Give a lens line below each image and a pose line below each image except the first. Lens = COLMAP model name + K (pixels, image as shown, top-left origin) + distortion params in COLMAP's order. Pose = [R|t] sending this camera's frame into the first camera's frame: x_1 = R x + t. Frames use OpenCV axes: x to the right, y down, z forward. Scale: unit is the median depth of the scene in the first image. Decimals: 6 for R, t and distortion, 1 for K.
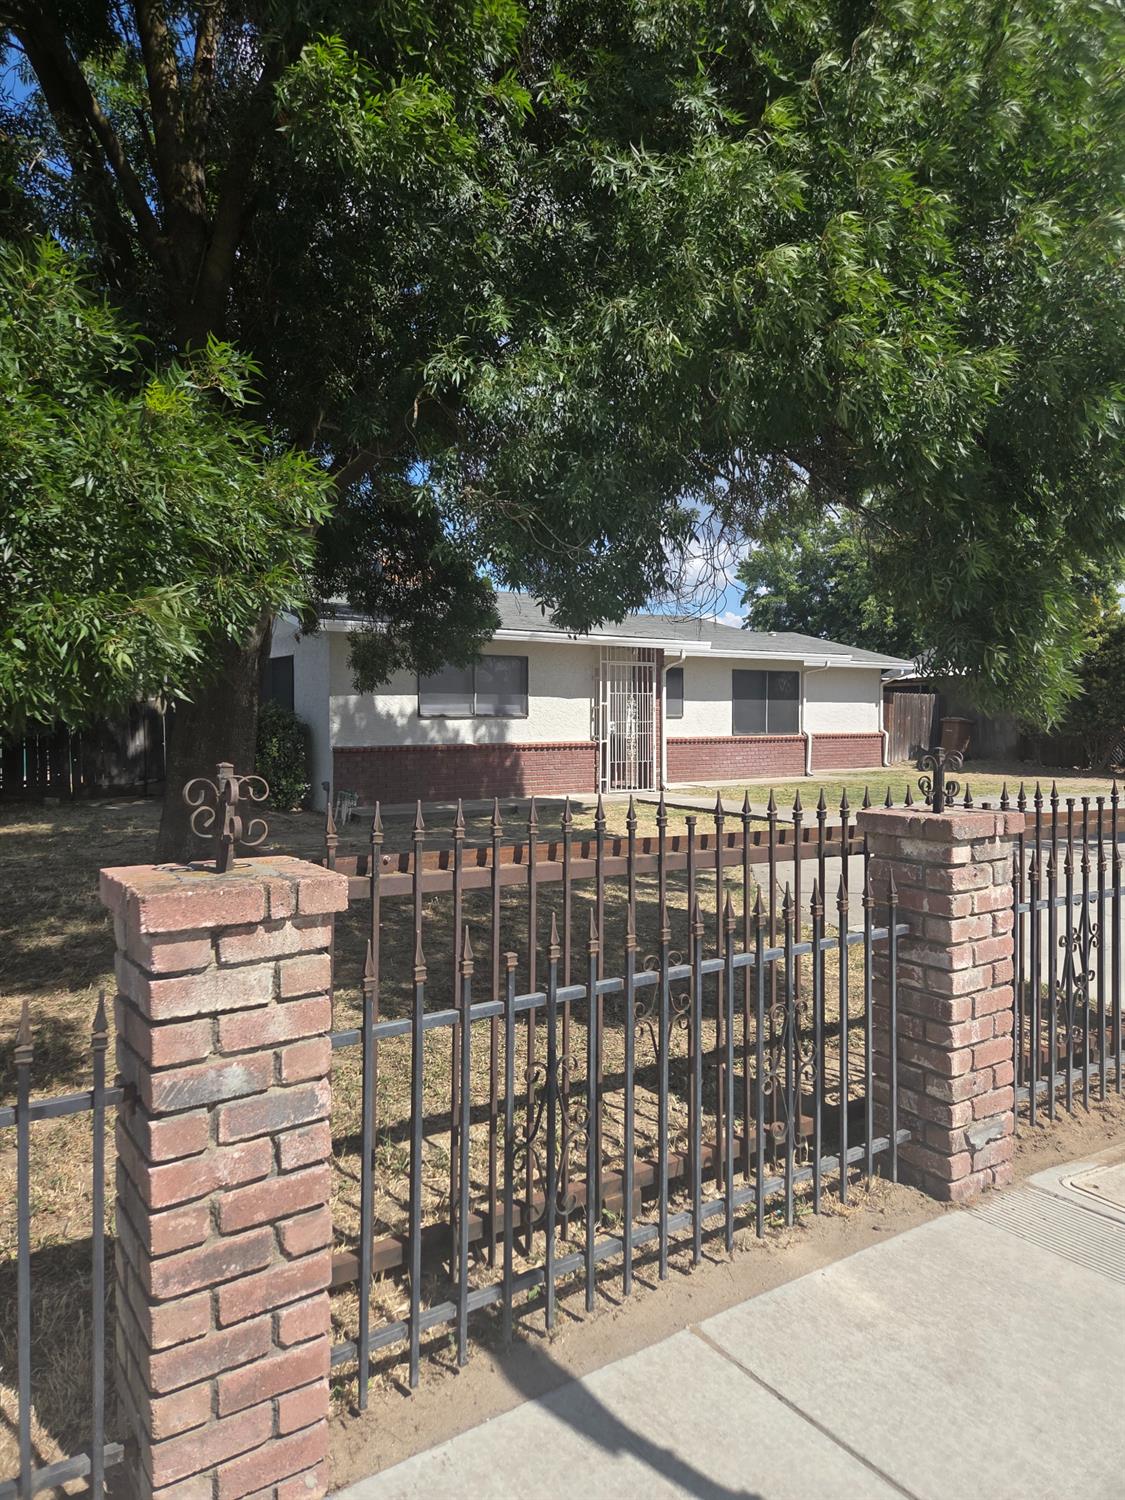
lens RADIAL K [[1015.9, 0, 565.2], [0, 1015.9, 748.3], [0, 0, 1]] dist [0.070172, -0.056186]
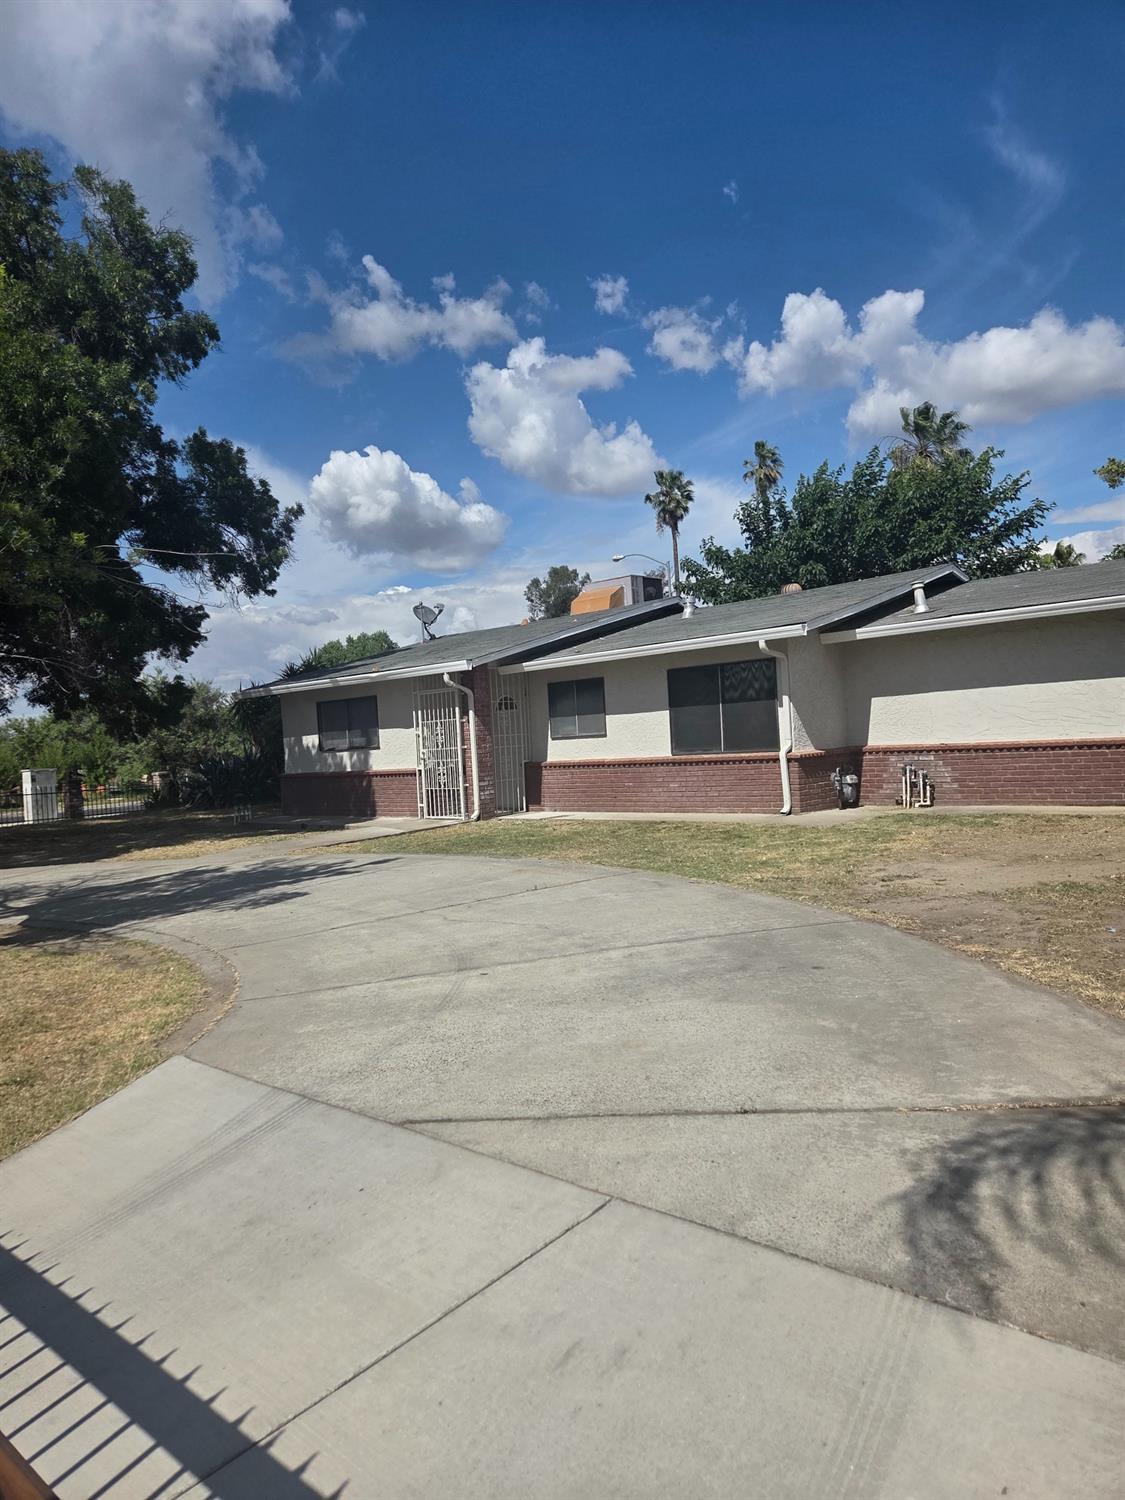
lens RADIAL K [[1015.9, 0, 568.2], [0, 1015.9, 762.5], [0, 0, 1]] dist [0.070172, -0.056186]
pose [[0.228660, 0.011076, -0.973443, 1.090270], [0.024033, 0.999566, 0.017018, -0.027203], [0.973210, -0.027286, 0.228294, 0.907801]]
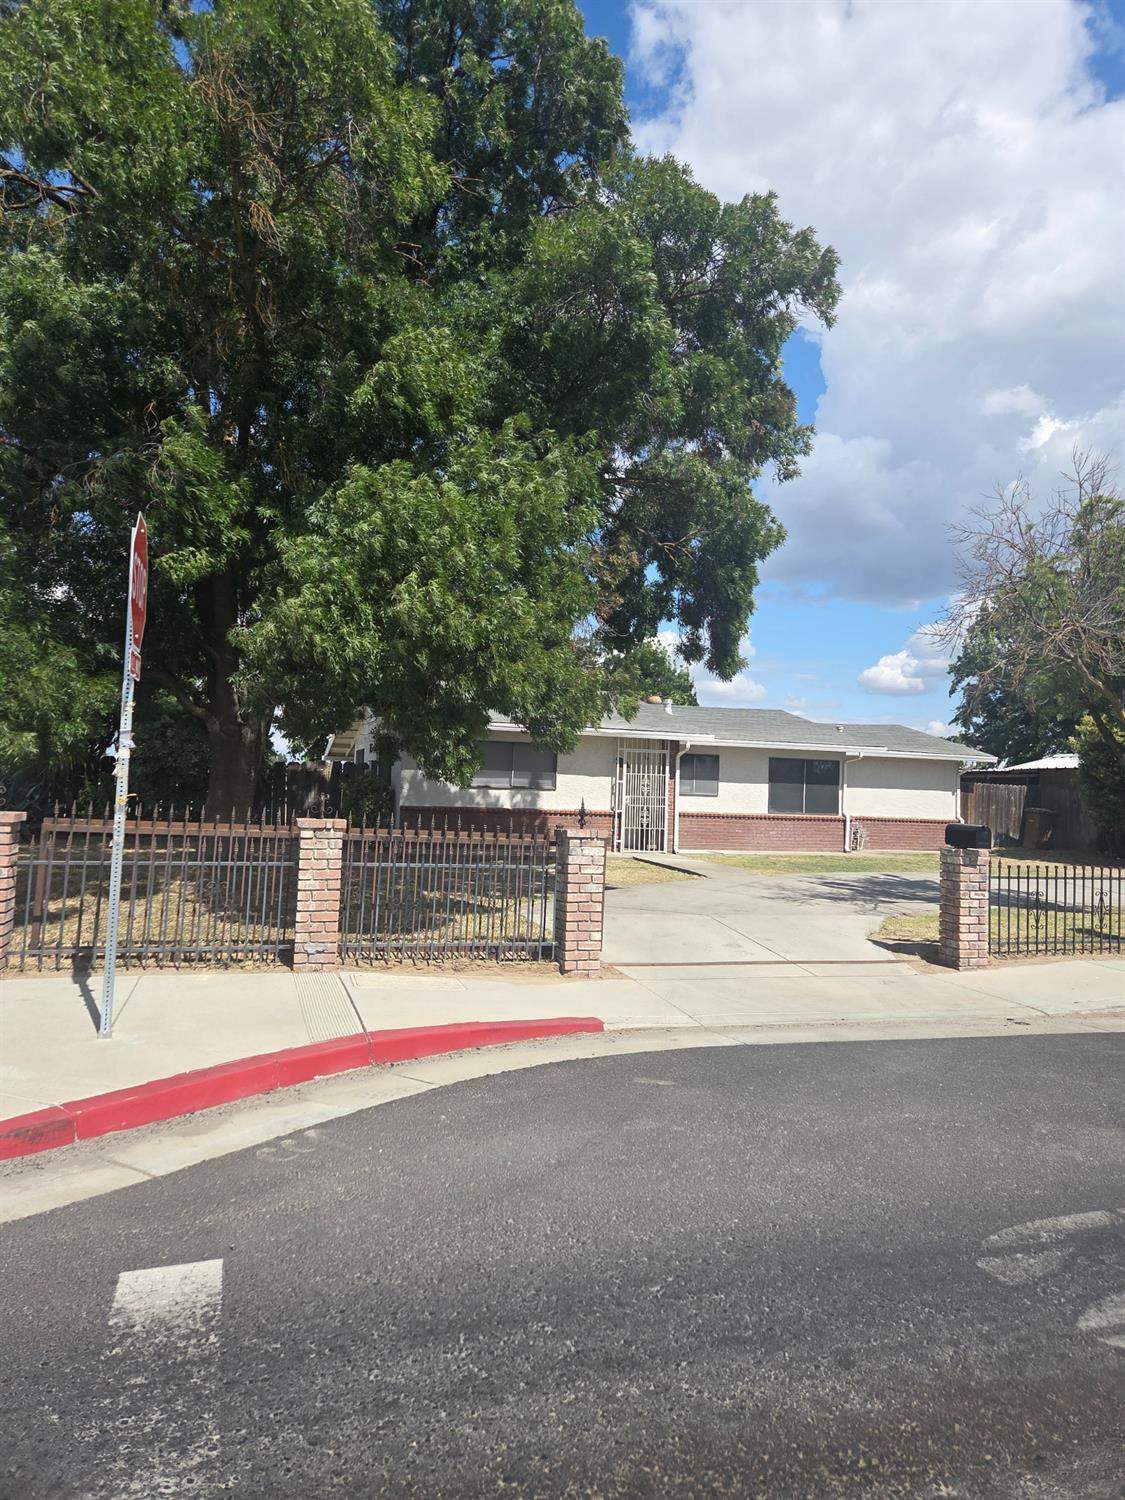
lens RADIAL K [[1015.9, 0, 564.2], [0, 1015.9, 734.4], [0, 0, 1]] dist [0.070172, -0.056186]
pose [[0.955518, 0.018311, -0.294364, 0.346279], [-0.045125, 0.995396, -0.084560, 0.008492], [0.291460, 0.094082, 0.951945, -0.249101]]
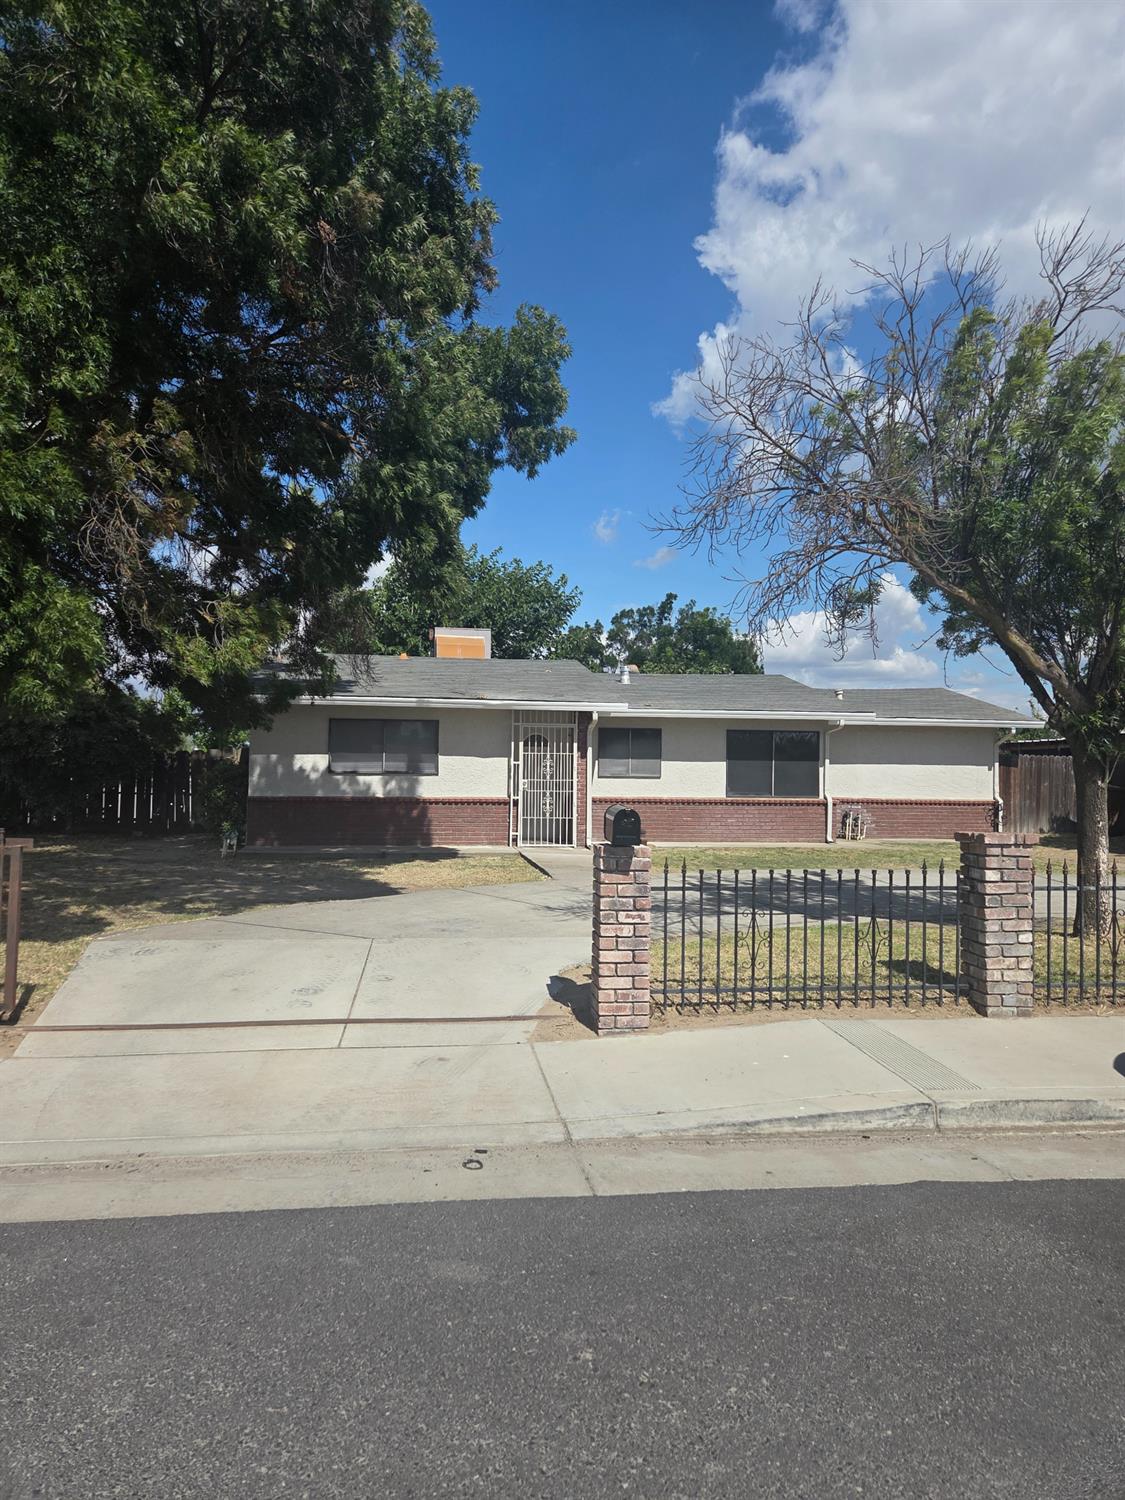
lens RADIAL K [[1015.9, 0, 554.3], [0, 1015.9, 750.5], [0, 0, 1]] dist [0.070172, -0.056186]
pose [[0.891558, 0.002720, -0.452898, 0.561196], [-0.028994, 0.998274, -0.051080, -0.003058], [0.451977, 0.058672, 0.890098, 0.056866]]
